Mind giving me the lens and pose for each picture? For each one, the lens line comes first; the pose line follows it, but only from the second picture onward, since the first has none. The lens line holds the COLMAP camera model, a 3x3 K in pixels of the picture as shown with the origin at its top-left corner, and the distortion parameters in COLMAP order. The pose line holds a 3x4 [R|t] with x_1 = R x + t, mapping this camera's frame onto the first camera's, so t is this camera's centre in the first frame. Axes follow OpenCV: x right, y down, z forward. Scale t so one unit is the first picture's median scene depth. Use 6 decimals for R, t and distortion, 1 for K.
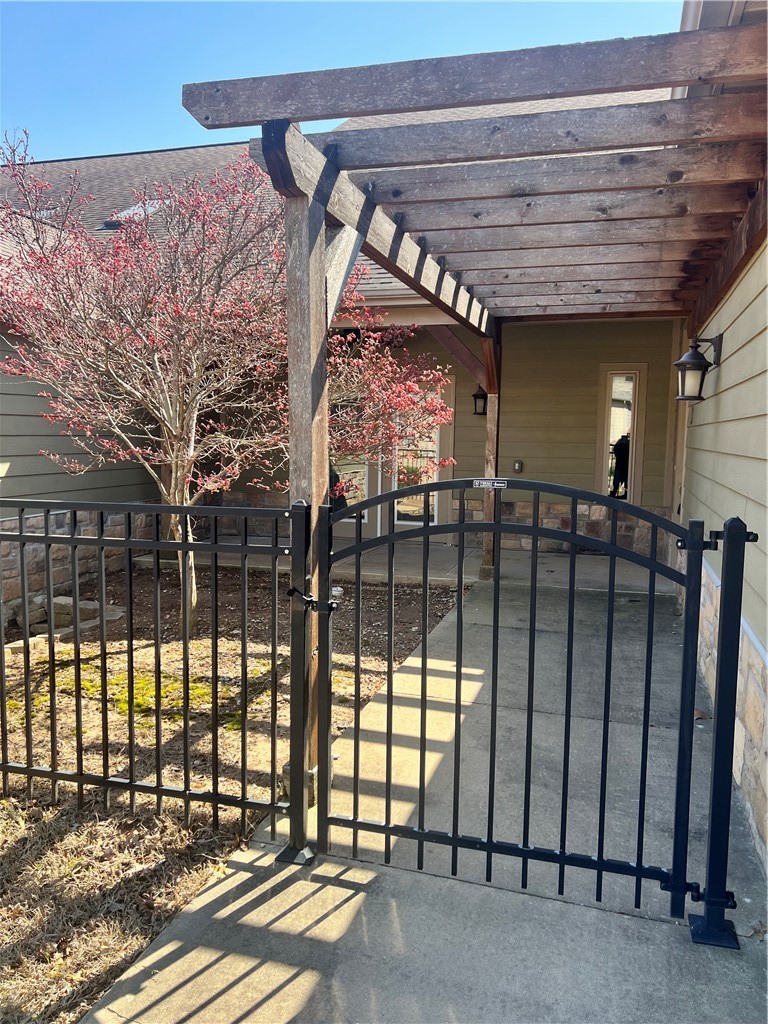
lens RADIAL K [[771.2, 0, 385.6], [0, 771.2, 513.2], [0, 0, 1]] dist [-0.009876, -0.002415]
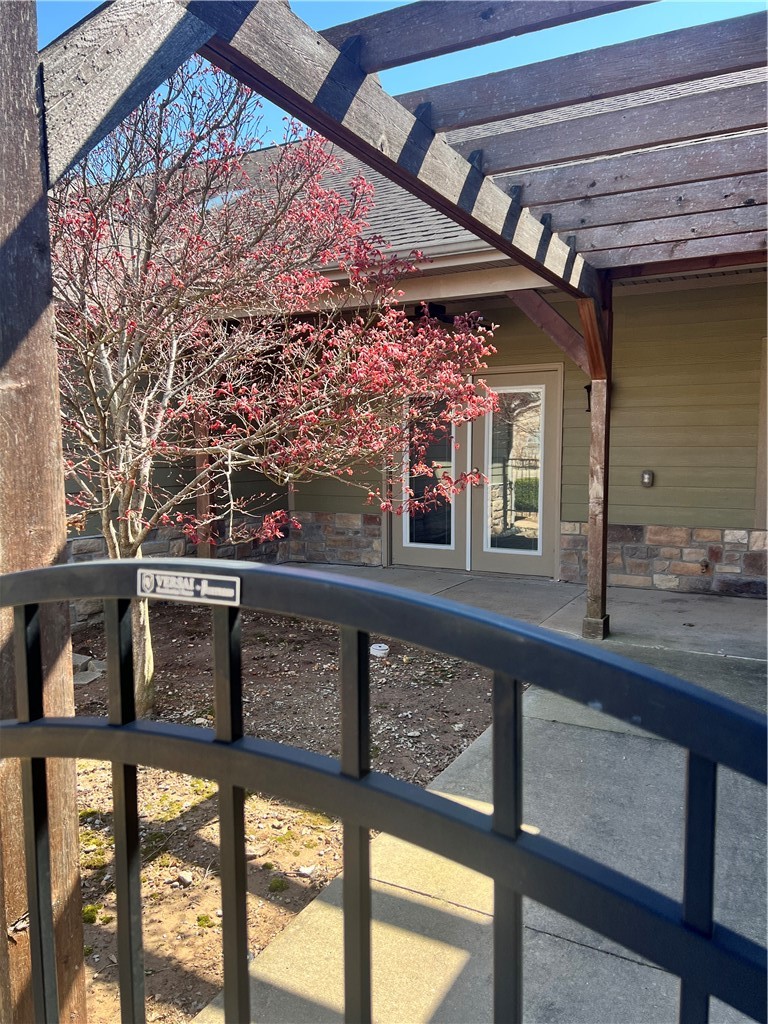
lens RADIAL K [[771.2, 0, 382.0], [0, 771.2, 509.2], [0, 0, 1]] dist [-0.009876, -0.002415]
pose [[0.979901, -0.001476, -0.199479, 0.082466], [-0.002272, 0.999825, -0.018556, -0.019892], [0.199472, 0.018636, 0.979726, 0.256083]]
